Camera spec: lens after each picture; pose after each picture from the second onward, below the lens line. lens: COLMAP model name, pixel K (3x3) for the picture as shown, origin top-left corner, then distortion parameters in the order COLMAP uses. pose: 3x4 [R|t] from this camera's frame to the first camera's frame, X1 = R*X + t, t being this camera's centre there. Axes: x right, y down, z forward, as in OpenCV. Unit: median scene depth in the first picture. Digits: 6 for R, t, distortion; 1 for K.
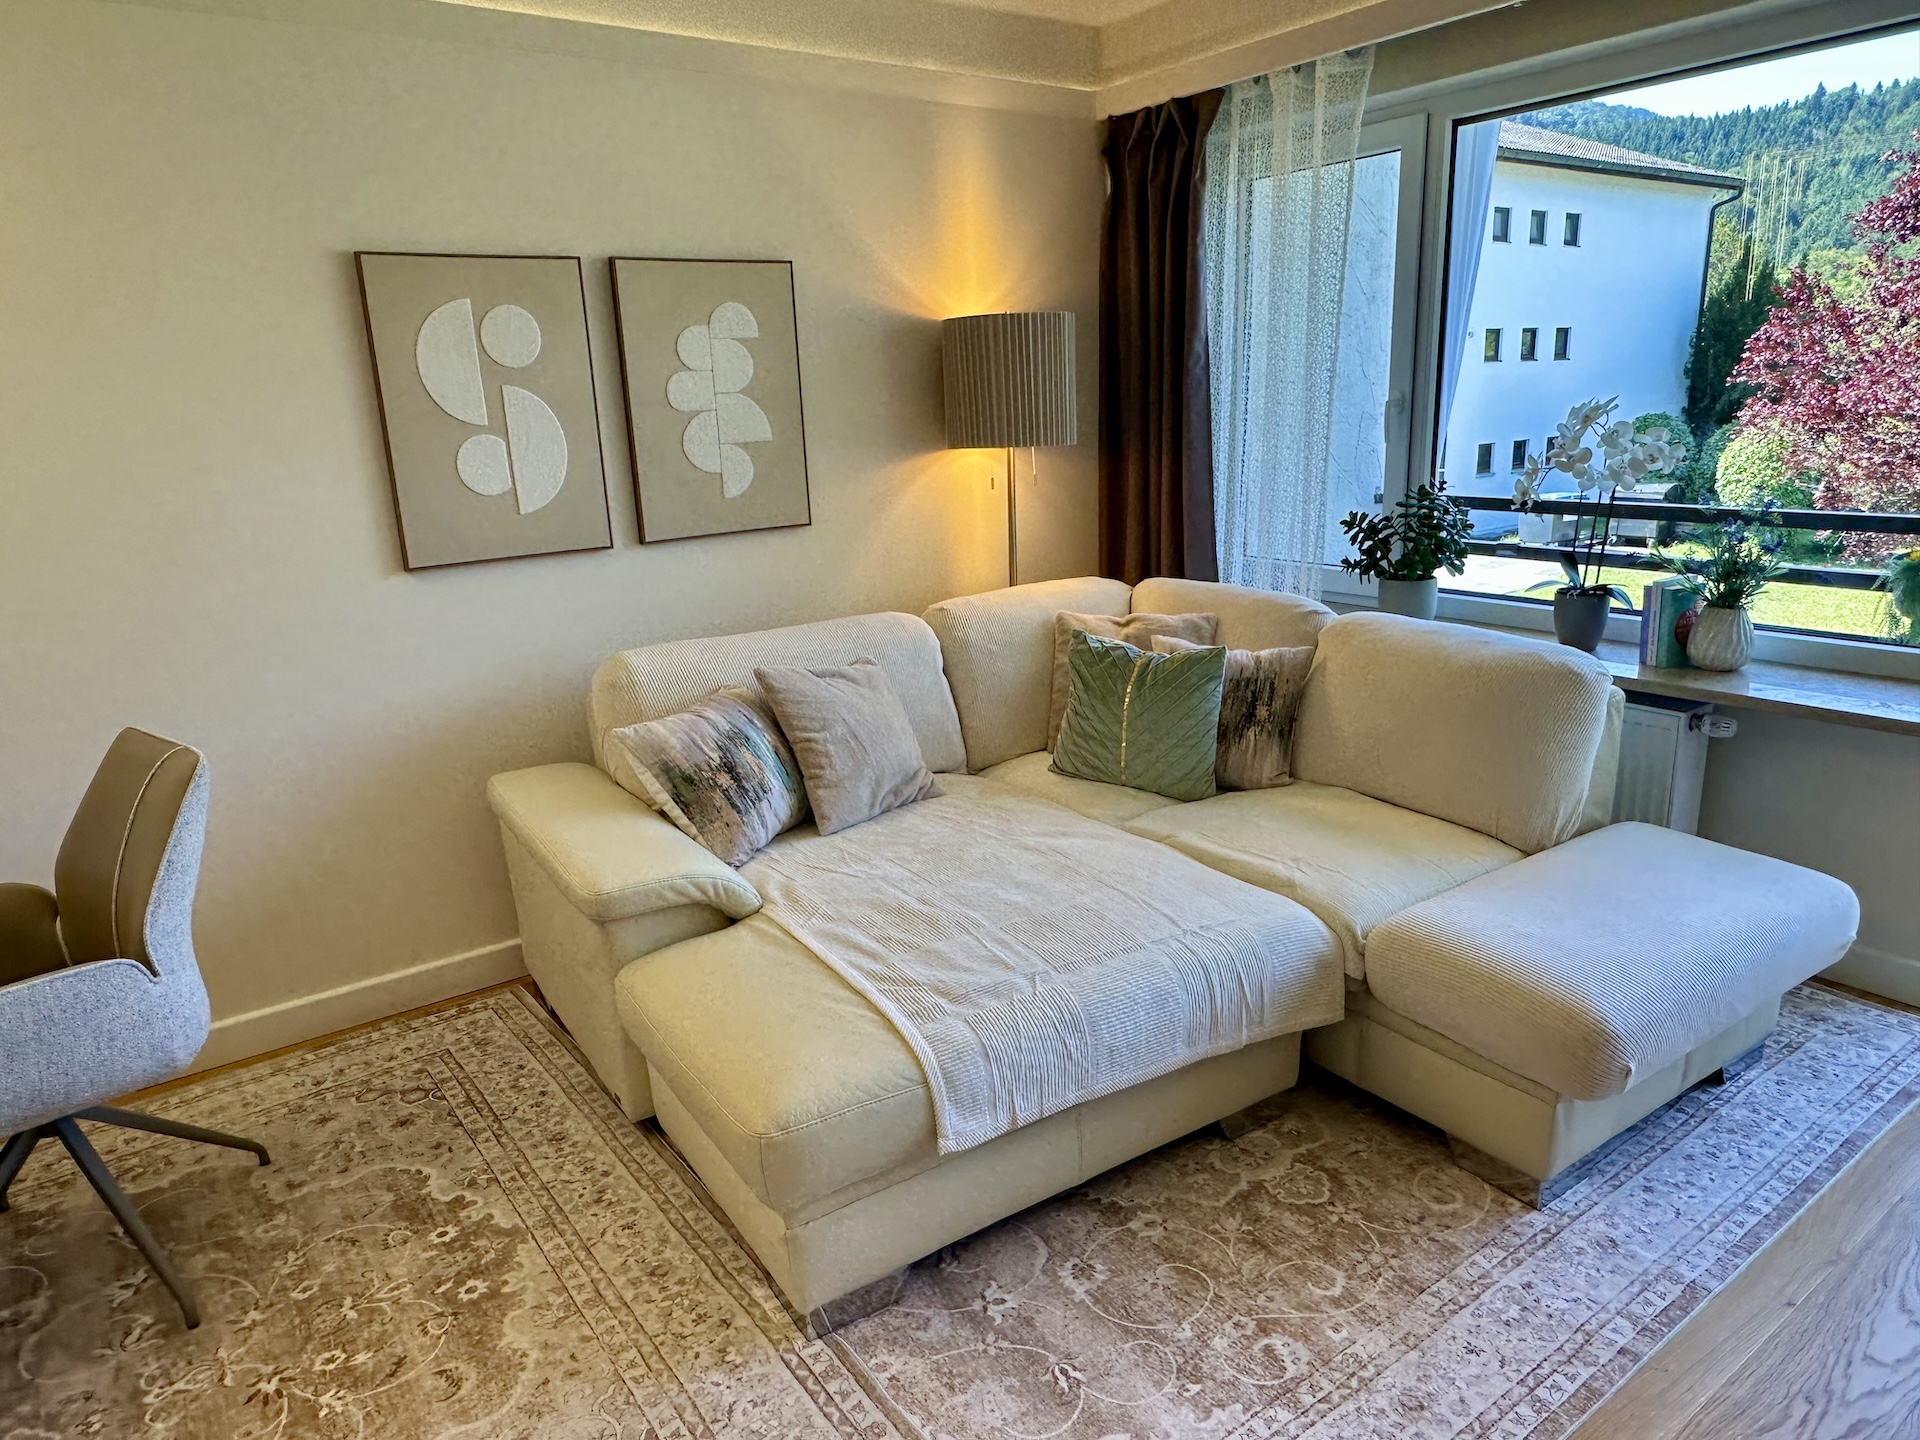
lens RADIAL K [[1242.7, 0, 969.1], [0, 1242.7, 725.9], [0, 0, 1]] dist [-0.000407, 0.000356]
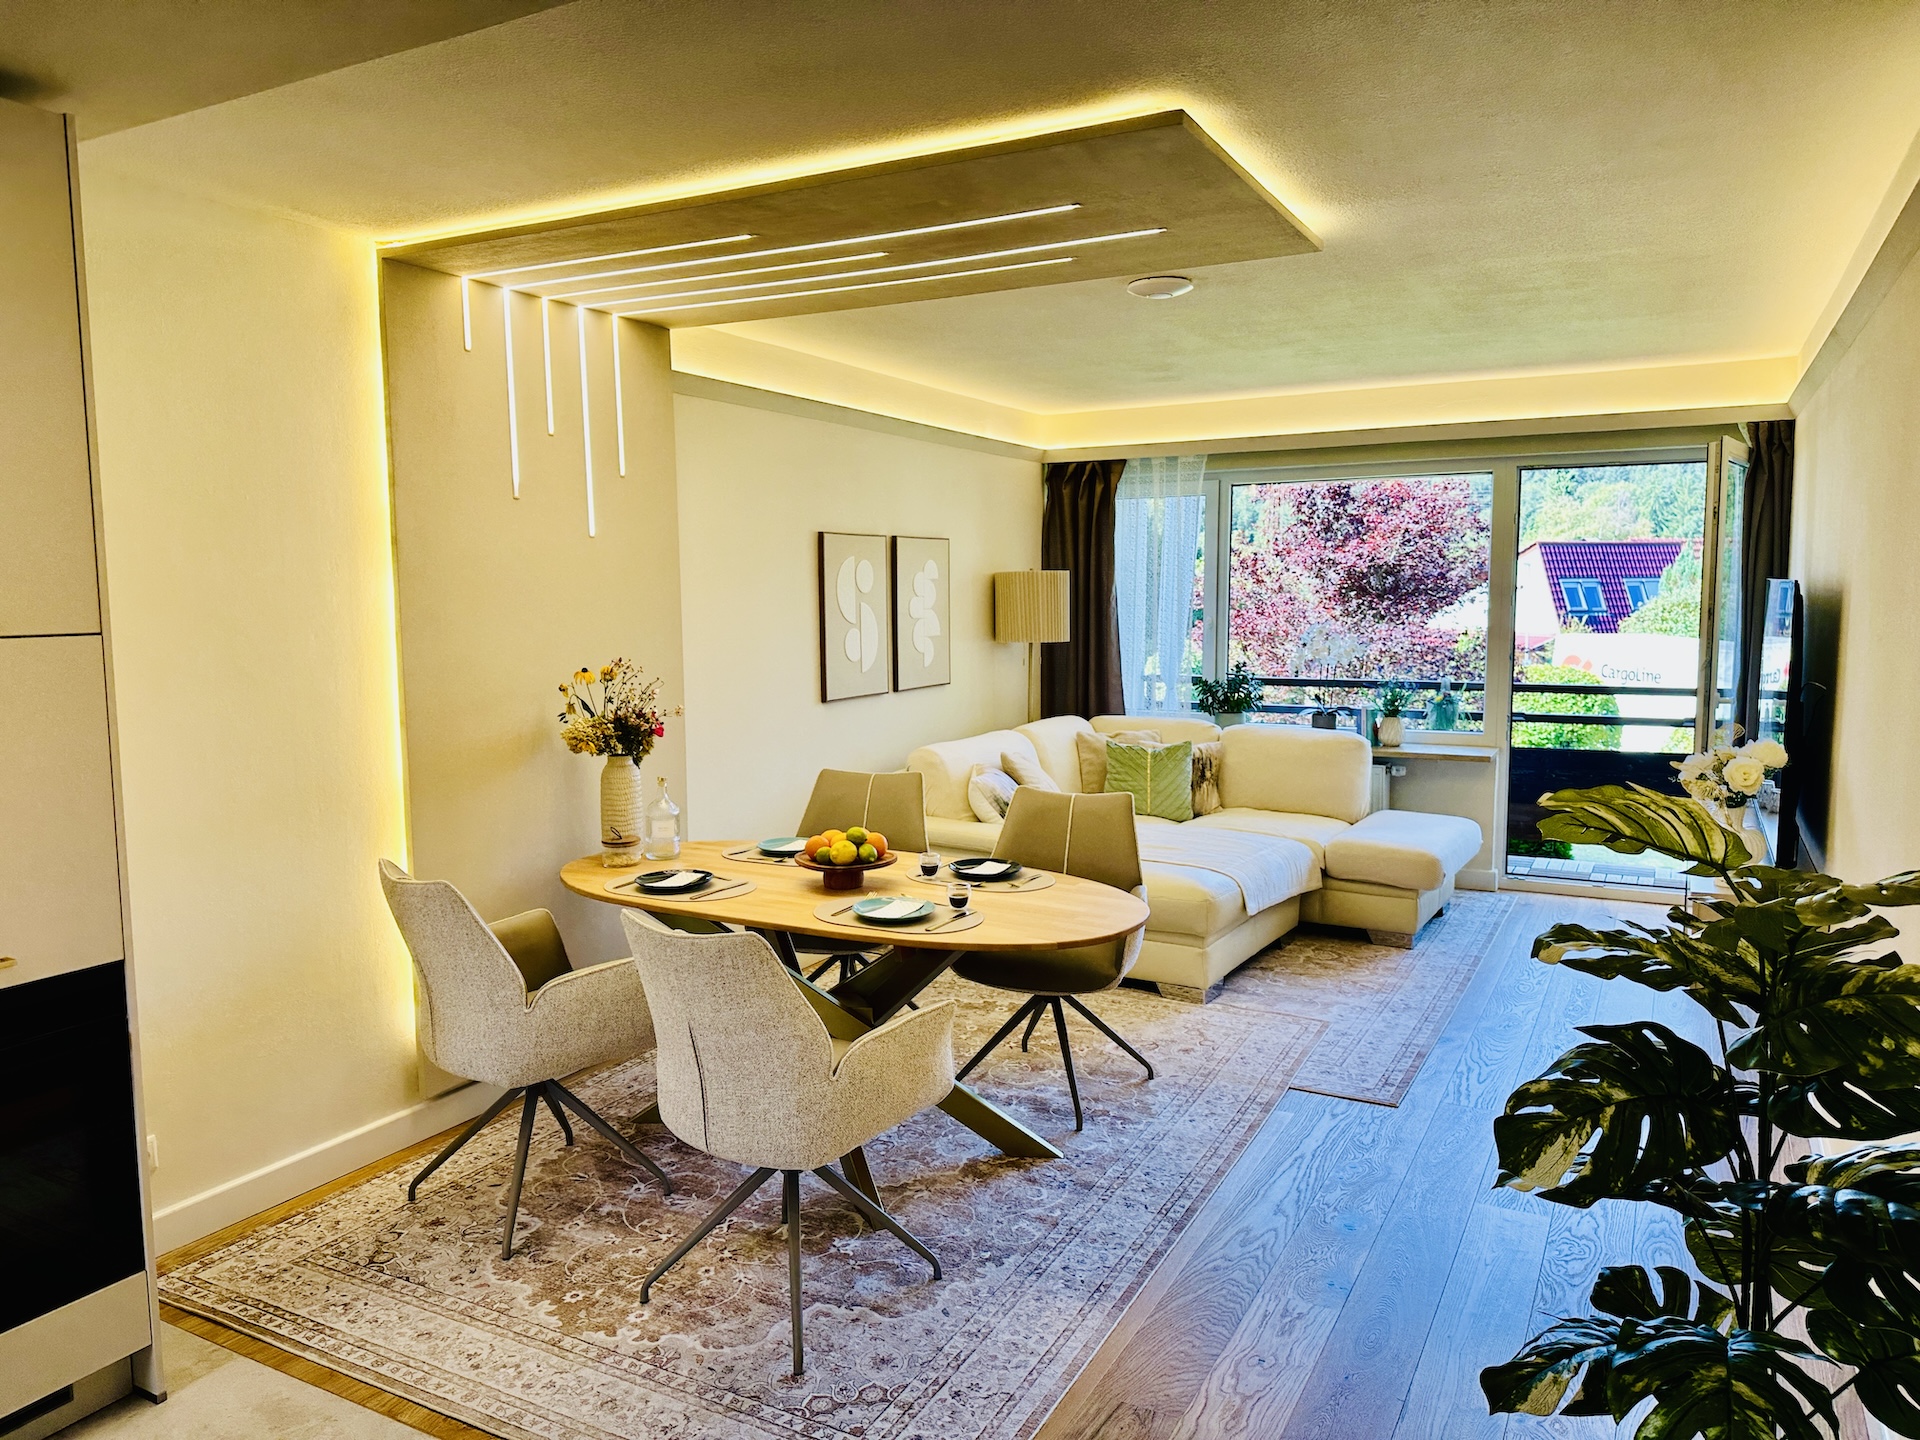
lens RADIAL K [[1349.9, 0, 955.7], [0, 1349.9, 721.2], [0, 0, 1]] dist [0.030349, -0.037063]
pose [[0.901765, -0.011928, 0.432061, -1.040996], [0.088778, 0.983417, -0.158141, 0.208618], [-0.423010, 0.180963, 0.887871, -0.733813]]
